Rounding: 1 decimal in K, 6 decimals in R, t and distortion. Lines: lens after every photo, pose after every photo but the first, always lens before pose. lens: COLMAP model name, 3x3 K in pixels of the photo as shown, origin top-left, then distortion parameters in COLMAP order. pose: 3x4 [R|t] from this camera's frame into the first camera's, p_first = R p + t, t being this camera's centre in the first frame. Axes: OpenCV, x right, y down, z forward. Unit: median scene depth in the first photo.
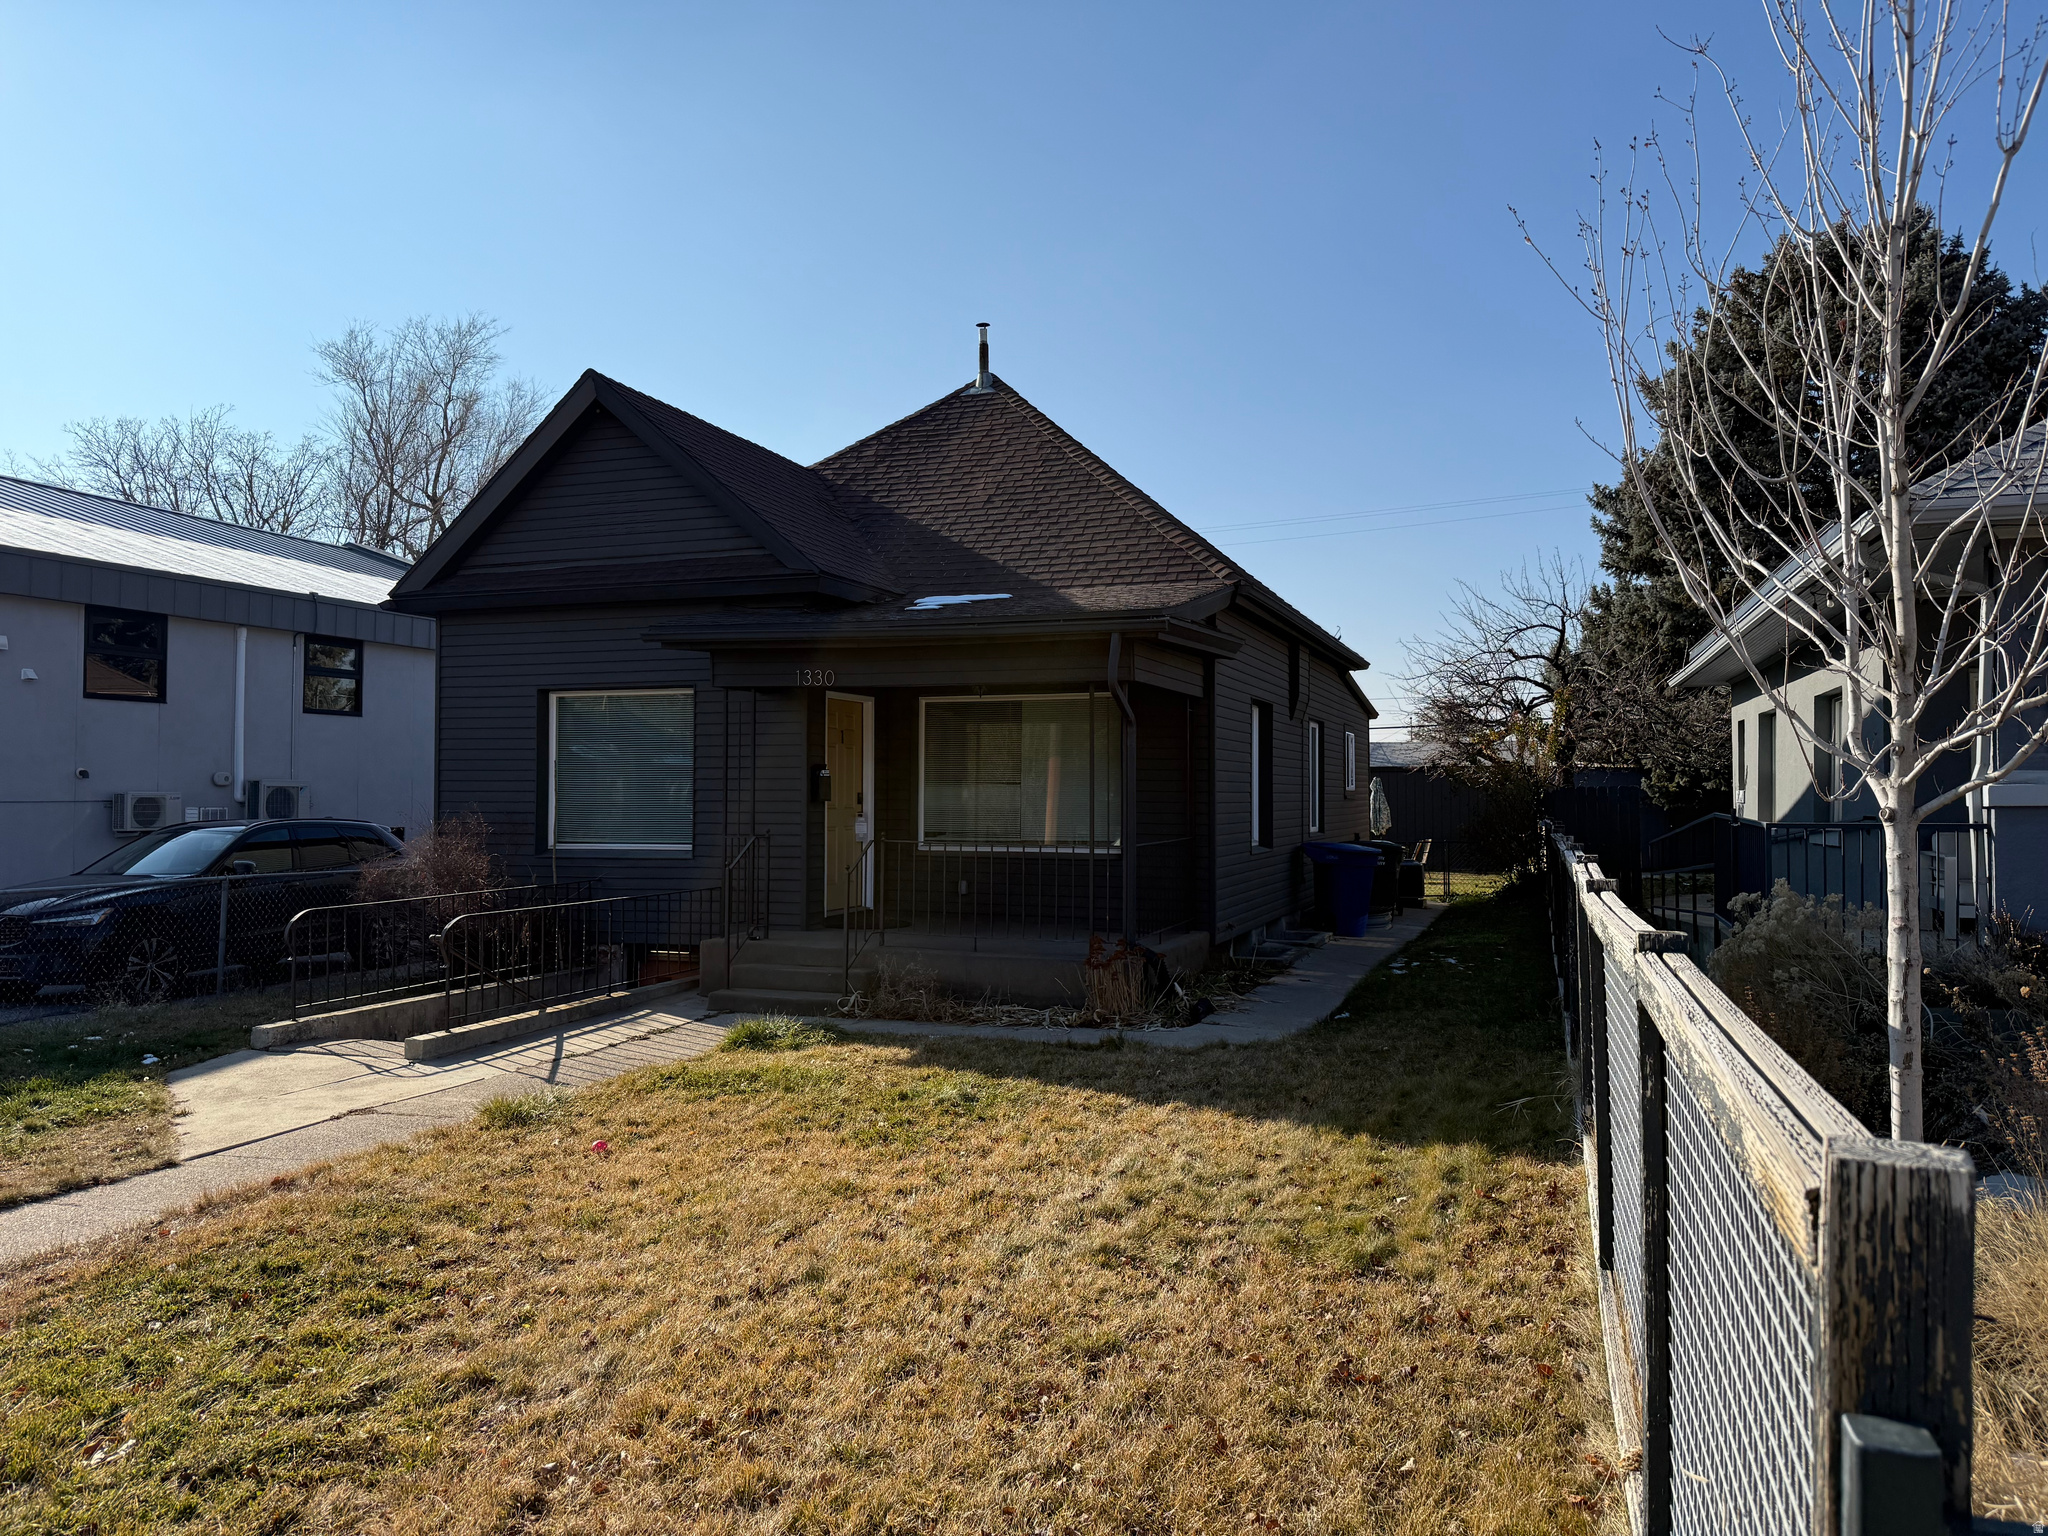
lens RADIAL K [[1426.7, 0, 1008.7], [0, 1426.7, 753.9], [0, 0, 1]] dist [0.046084, -0.079643]
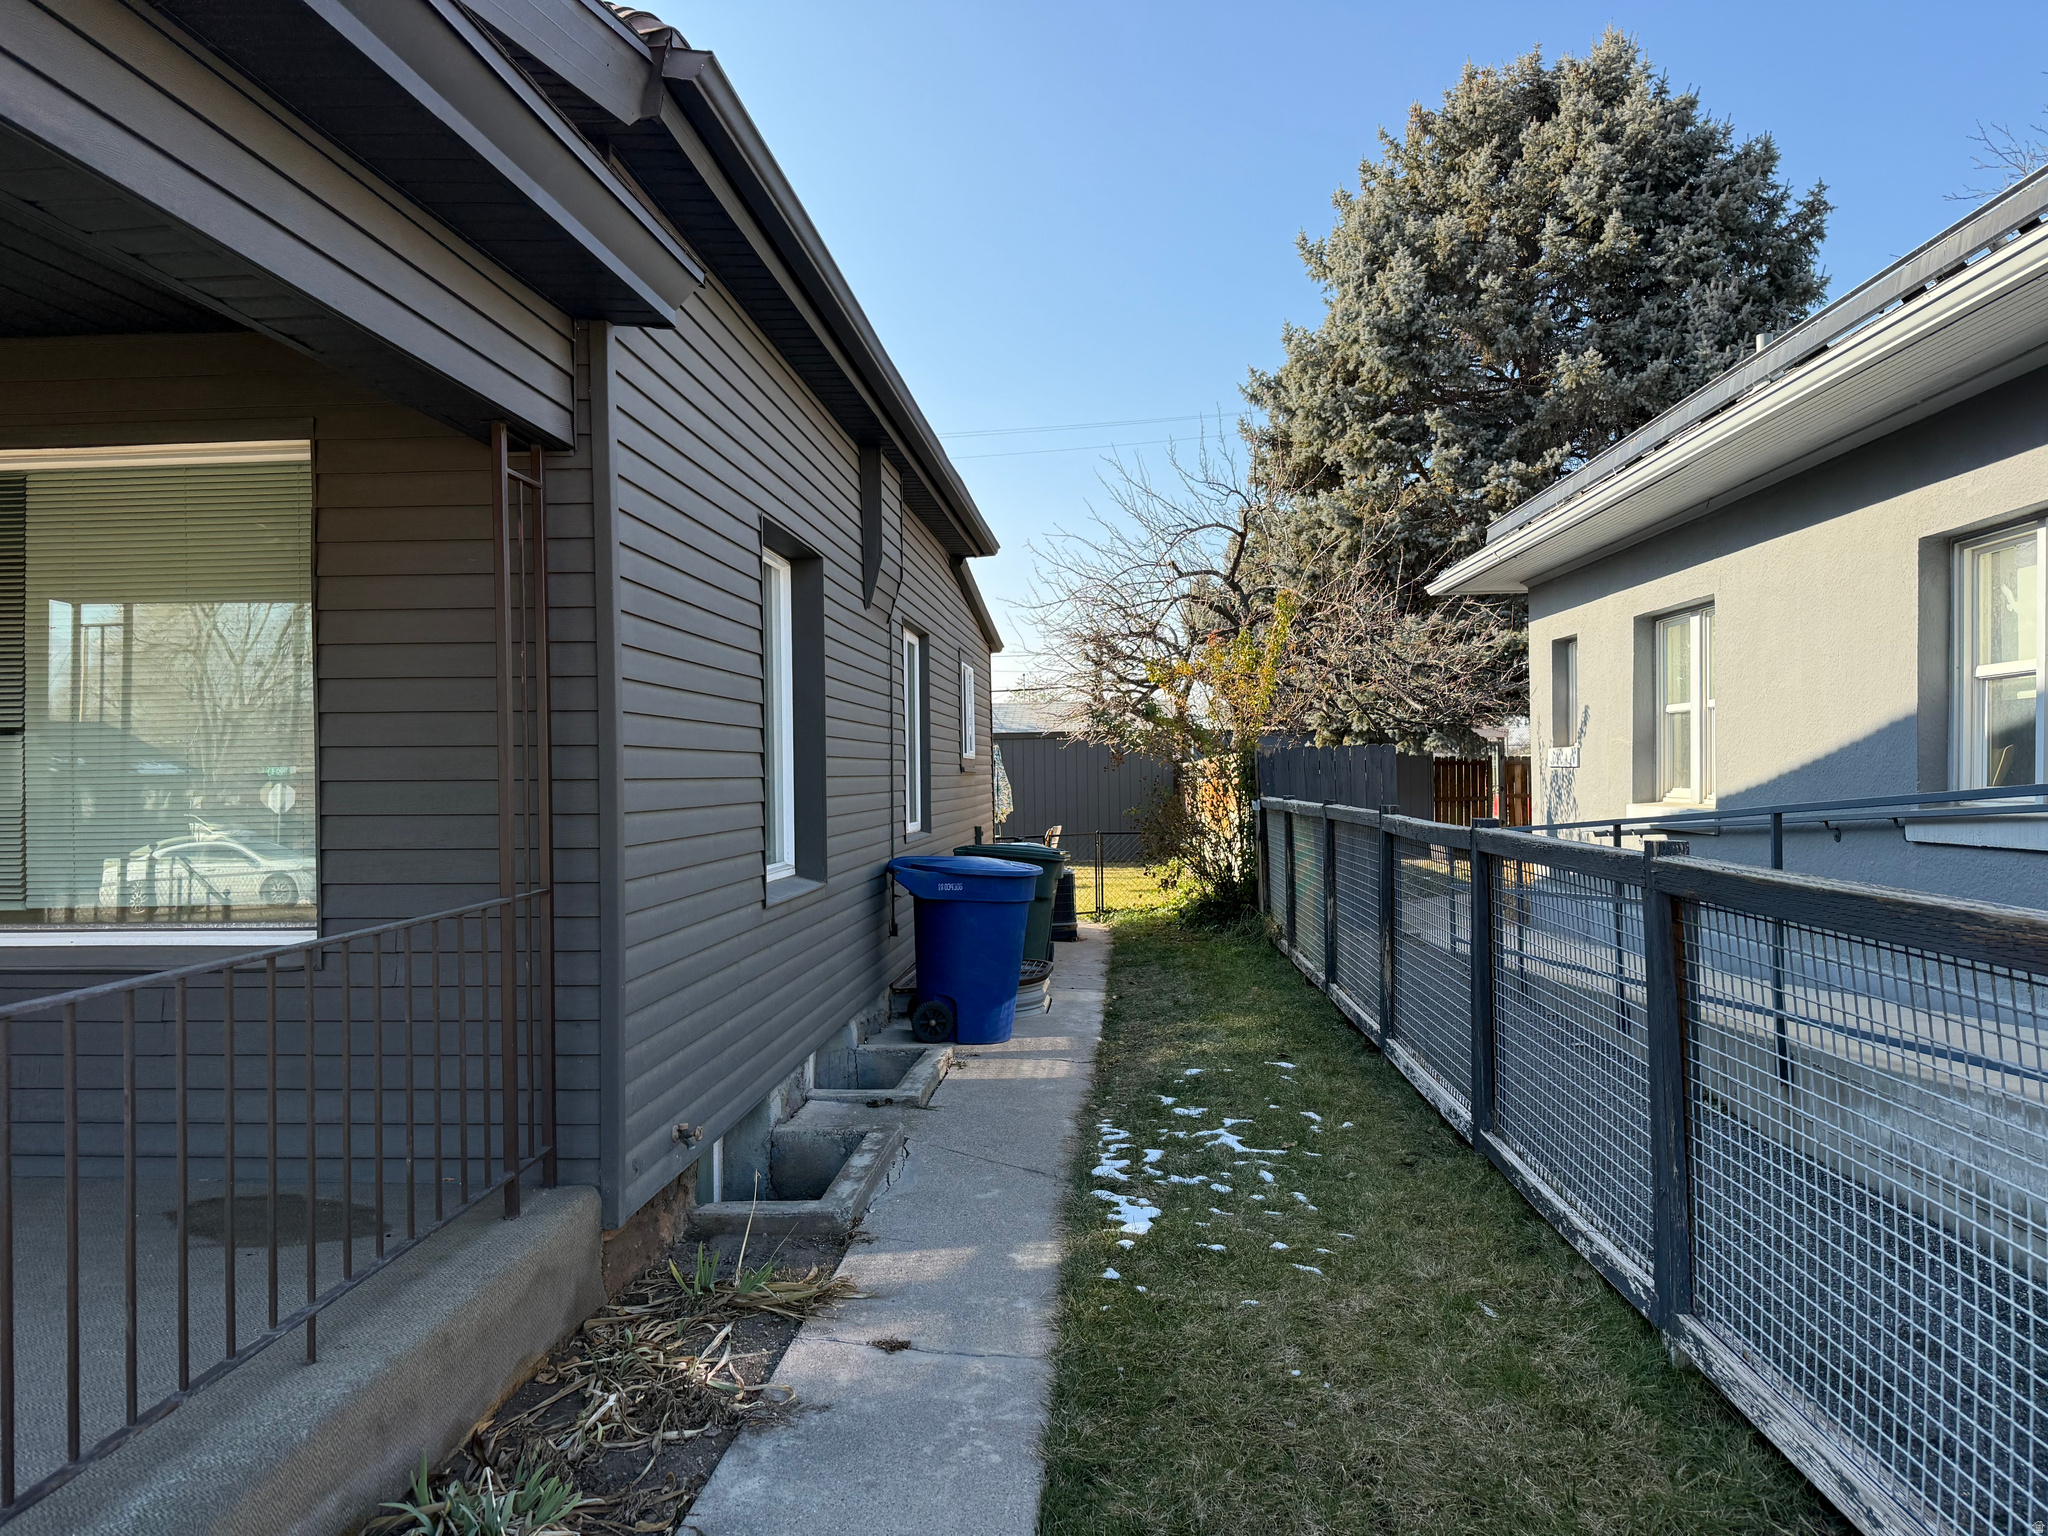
lens RADIAL K [[1426.7, 0, 1038.4], [0, 1426.7, 761.7], [0, 0, 1]] dist [0.046084, -0.079643]
pose [[0.953954, -0.016607, 0.299492, 0.093493], [0.011029, 0.999733, 0.020303, 0.016460], [-0.299749, -0.016065, 0.953883, 0.452004]]
